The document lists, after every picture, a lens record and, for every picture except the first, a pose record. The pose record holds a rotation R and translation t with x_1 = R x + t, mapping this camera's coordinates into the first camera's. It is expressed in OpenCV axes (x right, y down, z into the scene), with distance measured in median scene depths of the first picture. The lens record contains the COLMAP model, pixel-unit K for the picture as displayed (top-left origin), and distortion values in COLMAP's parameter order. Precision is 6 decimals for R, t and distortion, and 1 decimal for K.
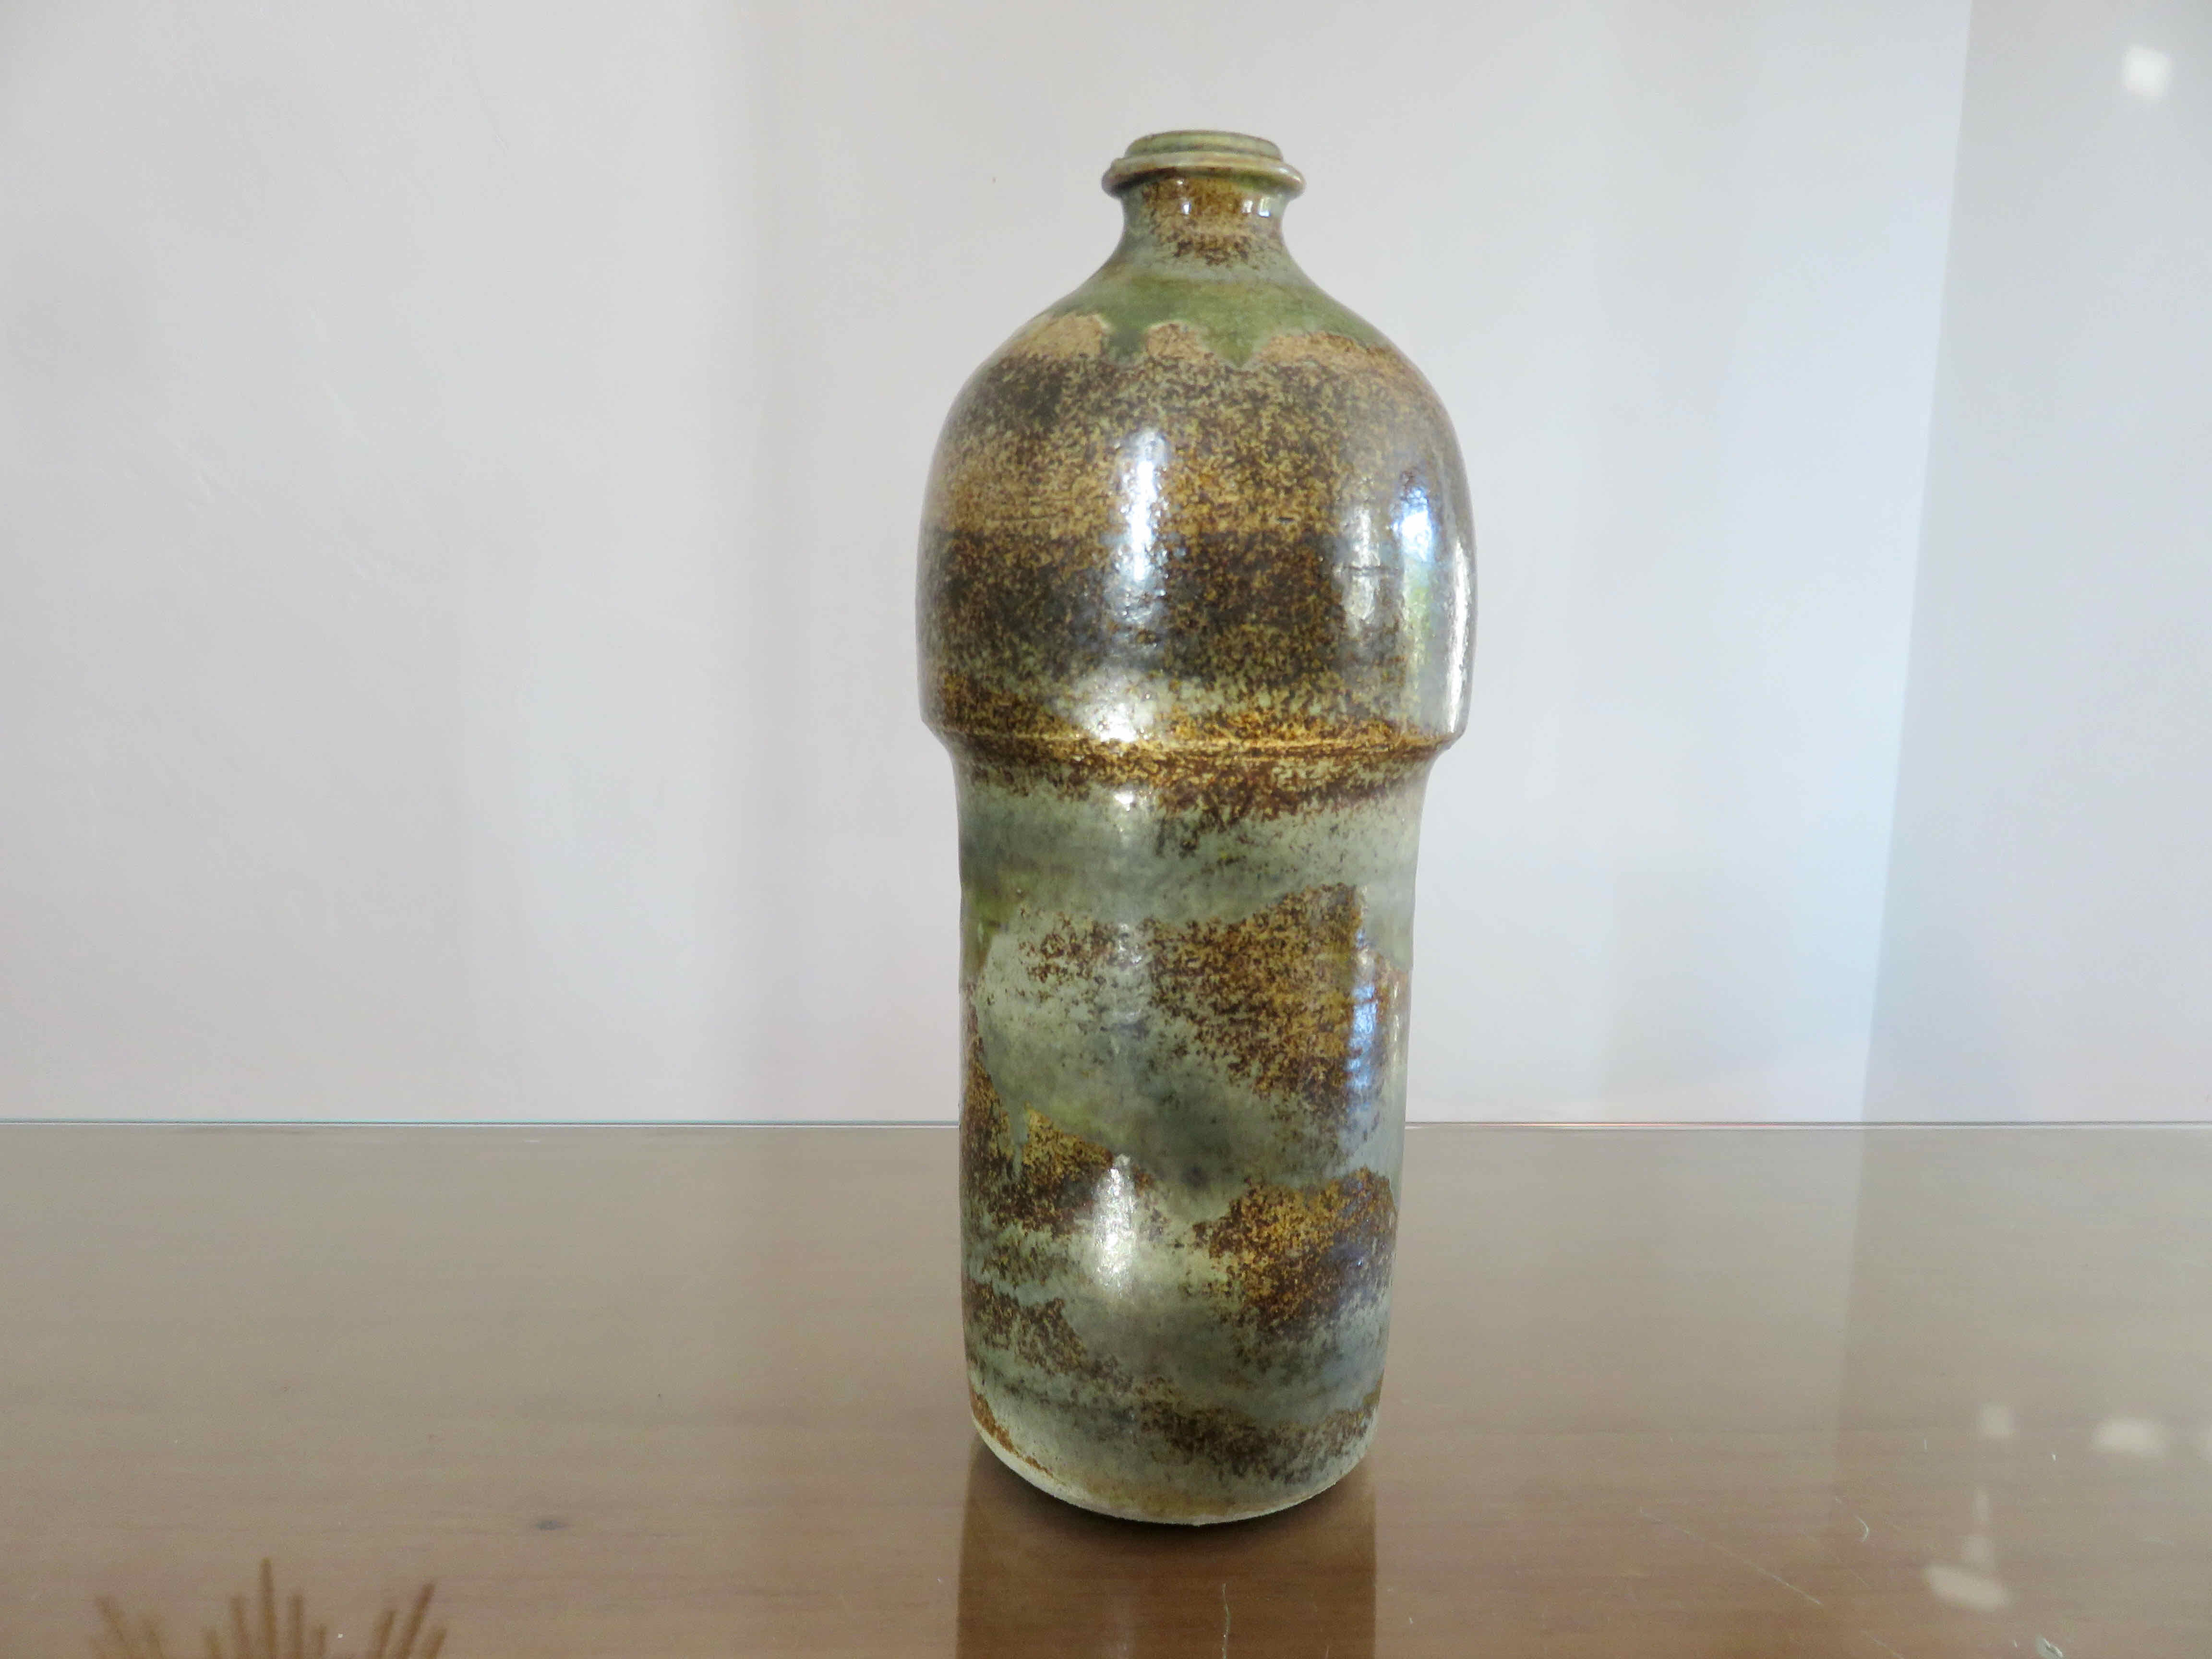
lens RADIAL K [[1678.1, 0, 1117.2], [0, 1678.1, 823.7], [0, 0, 1]] dist [-0.004356, -0.003467]
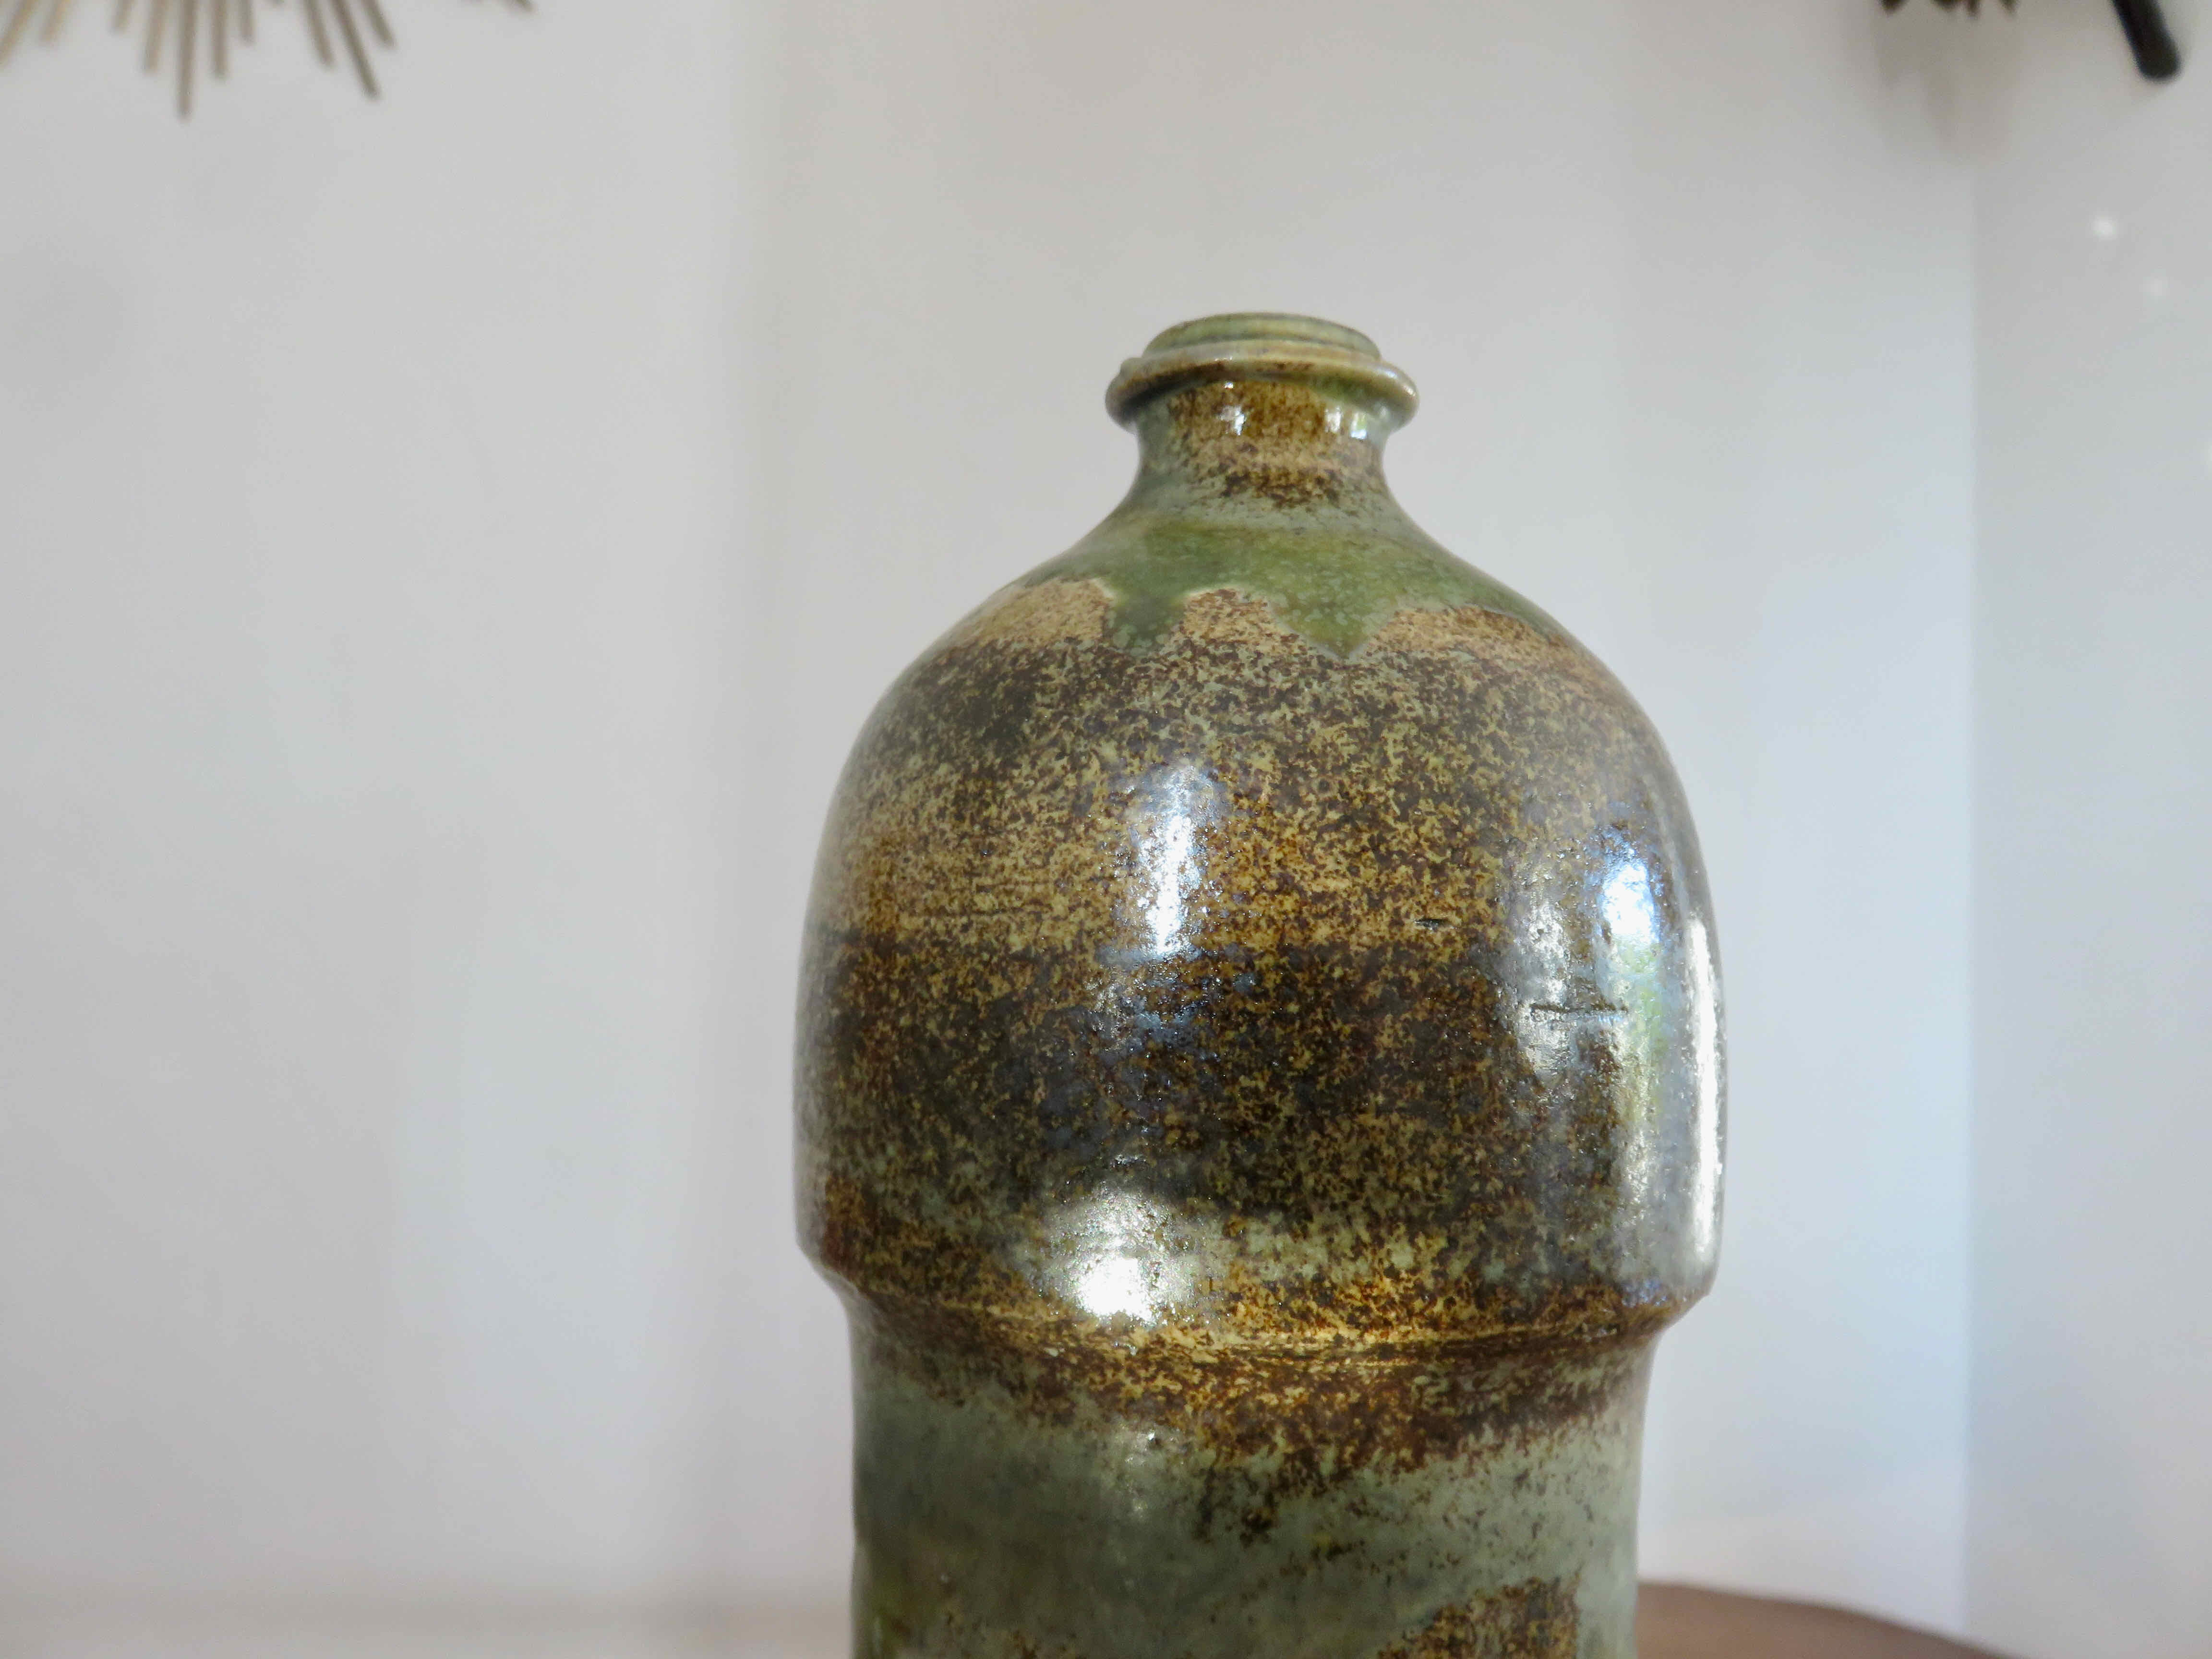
lens RADIAL K [[2199.1, 0, 1106.0], [0, 2199.1, 829.5], [0, 0, 1]] dist [0.000946, -0.001300]
pose [[0.999948, 0.007907, -0.006461, -0.003052], [-0.009065, 0.978648, -0.205344, -0.057781], [0.004699, 0.205392, 0.978669, 0.267285]]
